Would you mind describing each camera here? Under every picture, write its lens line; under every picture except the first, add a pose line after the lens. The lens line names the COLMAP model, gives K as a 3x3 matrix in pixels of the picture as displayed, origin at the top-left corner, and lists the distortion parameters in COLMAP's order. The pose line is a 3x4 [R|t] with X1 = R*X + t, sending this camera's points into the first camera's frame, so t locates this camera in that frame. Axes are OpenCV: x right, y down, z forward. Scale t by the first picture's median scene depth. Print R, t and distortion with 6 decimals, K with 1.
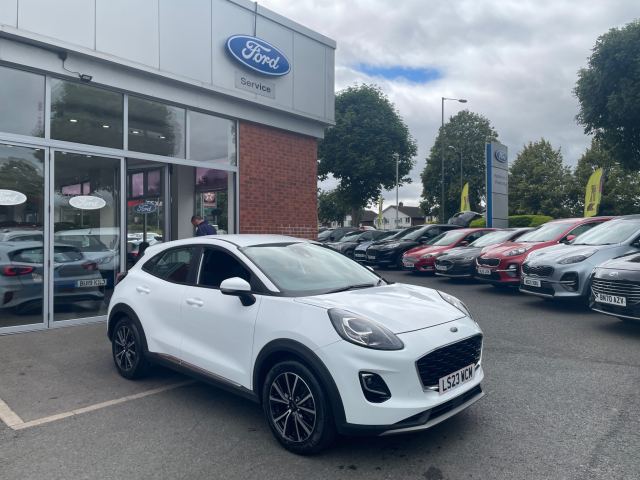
lens RADIAL K [[484.6, 0, 320.9], [0, 484.6, 231.2], [0, 0, 1]] dist [0.091719, -0.101754]
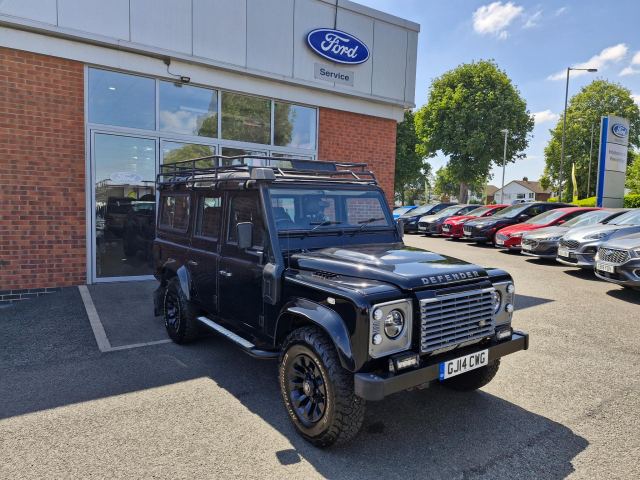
lens RADIAL K [[441.8, 0, 319.0], [0, 441.8, 243.3], [0, 0, 1]] dist [0.077374, -0.069343]
pose [[0.961769, 0.048073, -0.269610, 0.120667], [-0.023415, 0.995302, 0.093940, -0.013381], [0.272860, -0.084036, 0.958377, -0.005500]]
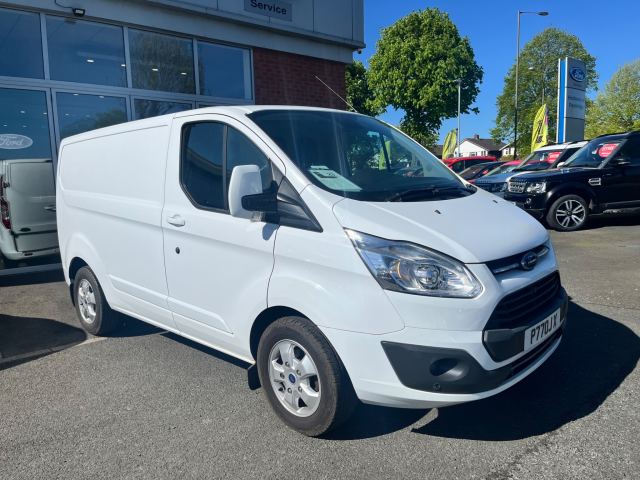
lens RADIAL K [[487.5, 0, 318.9], [0, 487.5, 240.0], [0, 0, 1]] dist [0.013315, 0.001276]
pose [[0.987361, -0.008709, -0.158249, 0.098608], [0.031089, 0.989733, 0.139503, 0.007689], [0.155409, -0.142660, 0.977495, 0.058313]]
